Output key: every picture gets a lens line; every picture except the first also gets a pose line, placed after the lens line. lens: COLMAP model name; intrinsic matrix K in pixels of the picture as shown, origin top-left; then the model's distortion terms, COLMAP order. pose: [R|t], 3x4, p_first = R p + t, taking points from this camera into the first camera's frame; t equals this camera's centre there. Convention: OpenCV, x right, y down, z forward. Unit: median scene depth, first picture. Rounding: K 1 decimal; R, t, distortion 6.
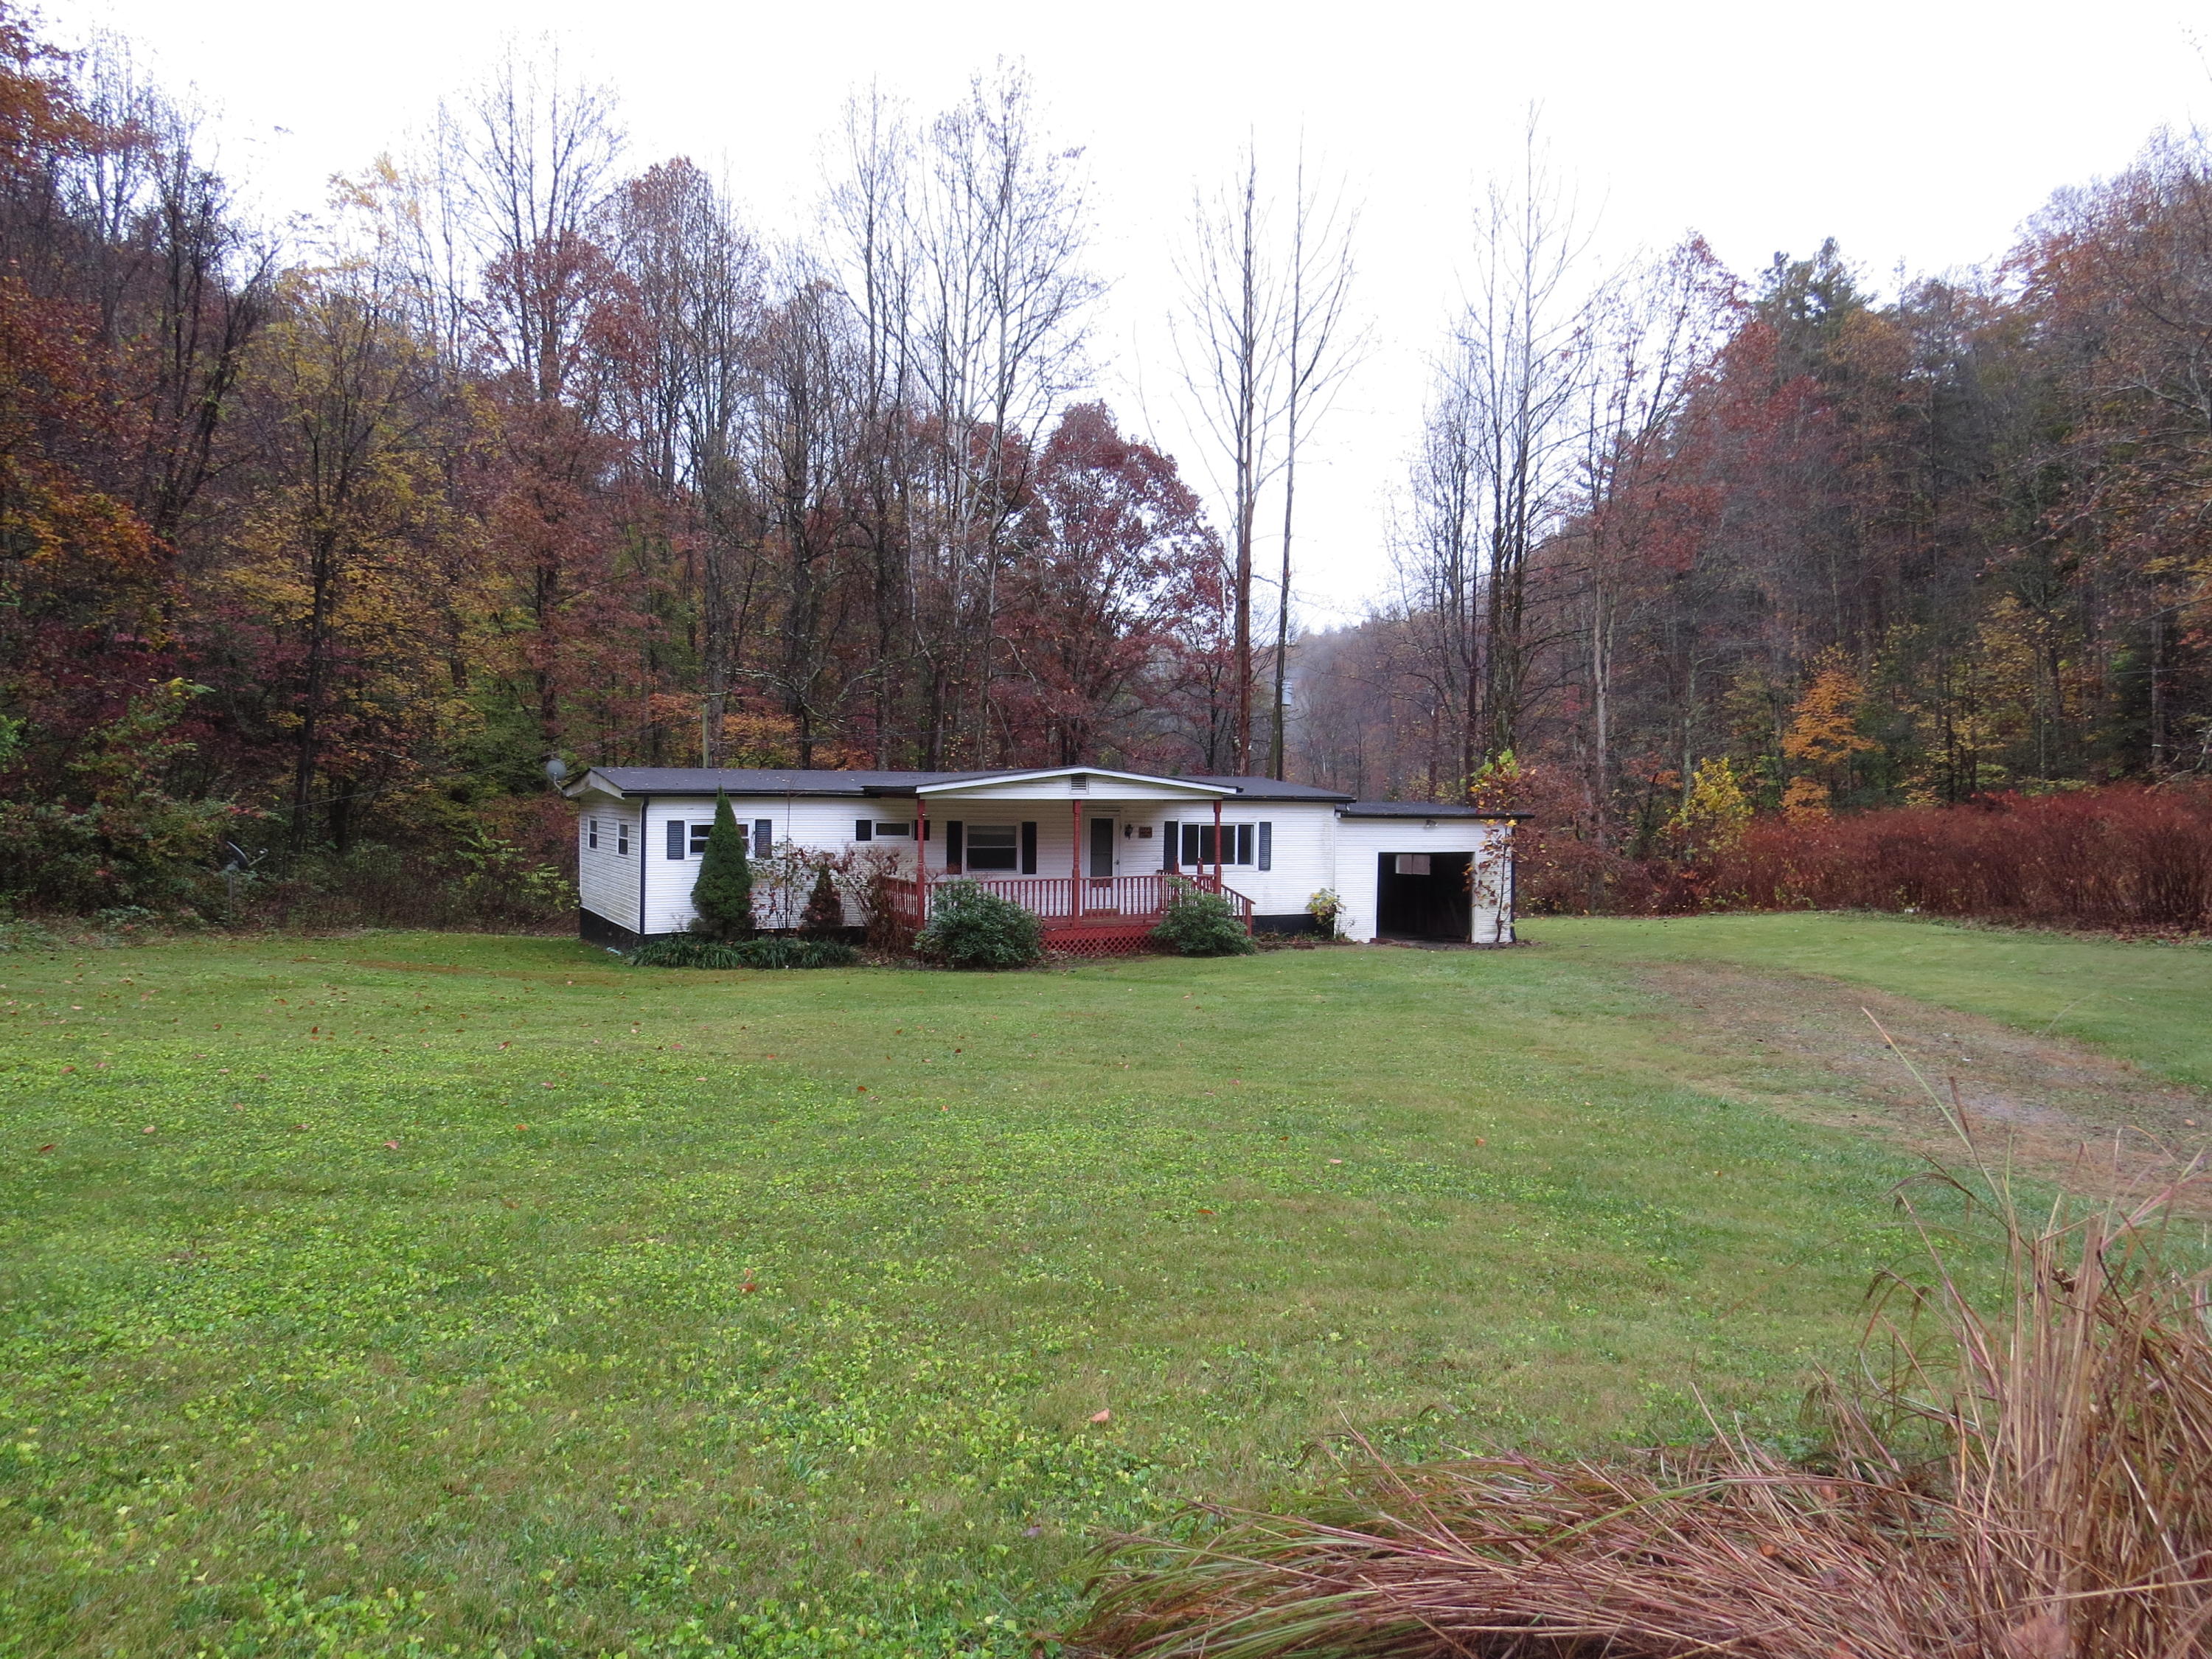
lens RADIAL K [[1574.8, 0, 1104.9], [0, 1574.8, 827.3], [0, 0, 1]] dist [-0.015080, -0.005369]
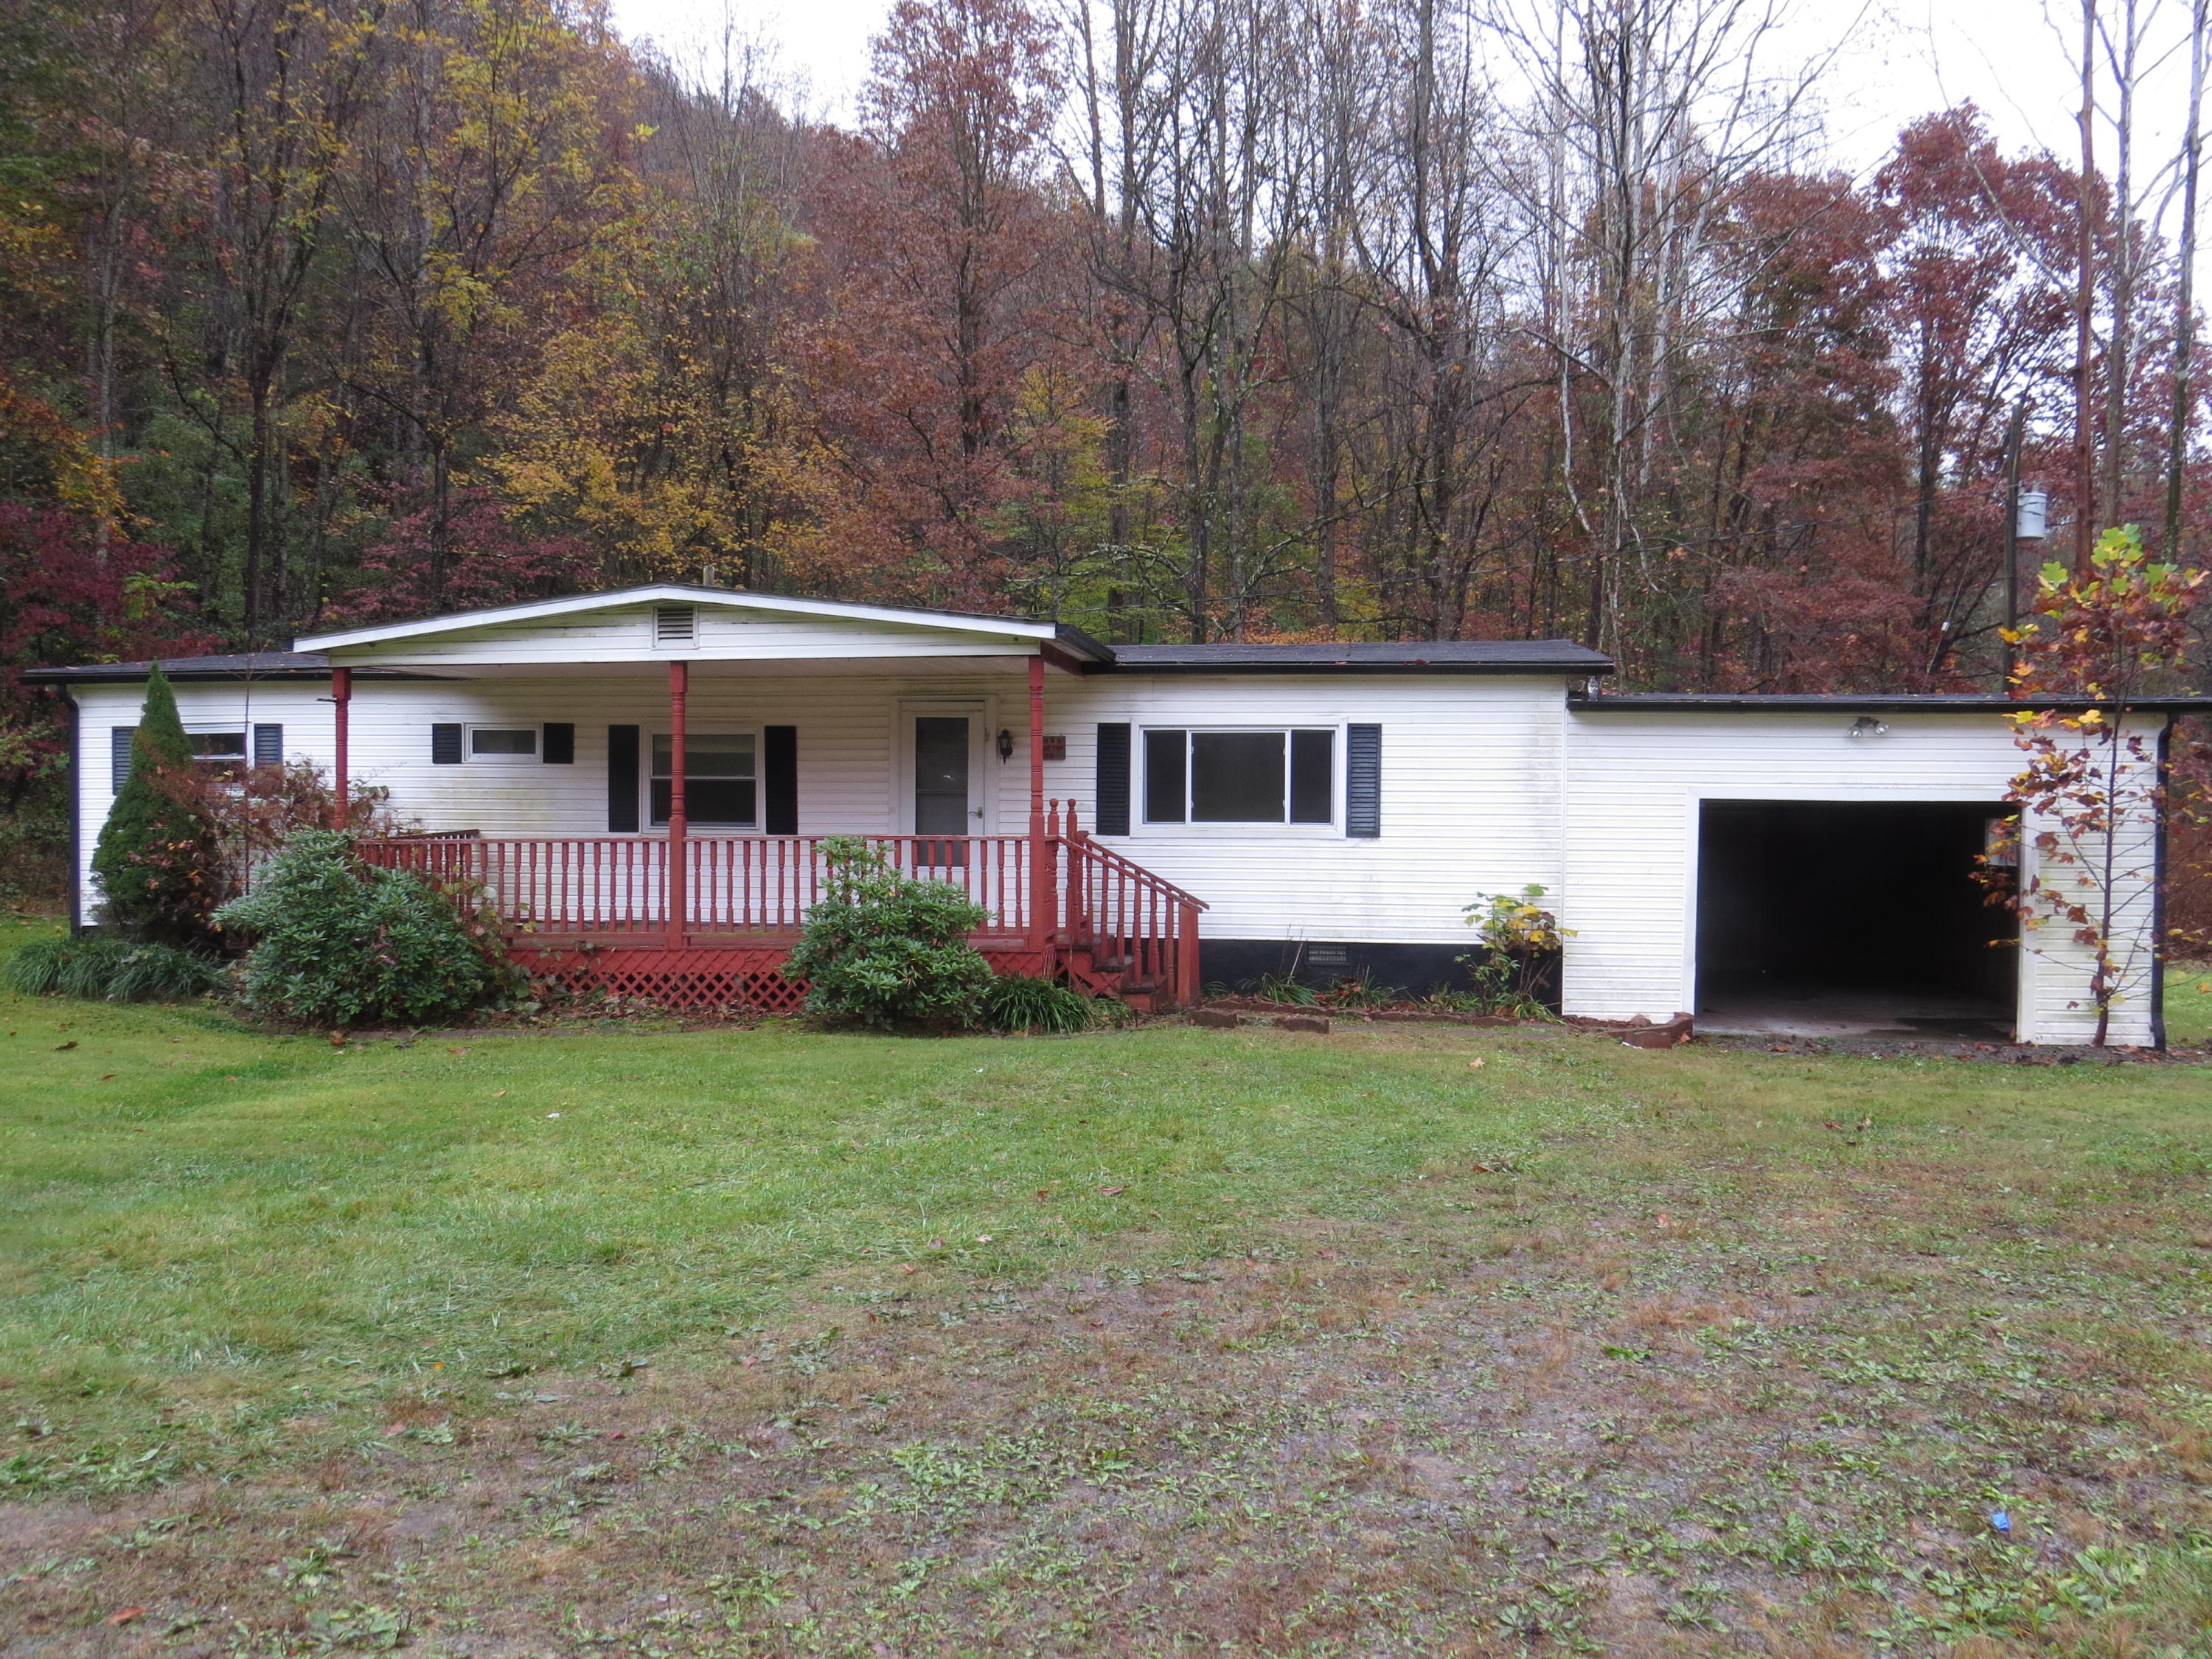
lens RADIAL K [[1878.1, 0, 1106.5], [0, 1878.1, 833.1], [0, 0, 1]] dist [-0.013884, -0.009941]
pose [[0.818512, 0.005945, -0.574459, 0.344370], [-0.005025, 0.999982, 0.003189, 0.025586], [0.574468, 0.000277, 0.818527, 0.558231]]
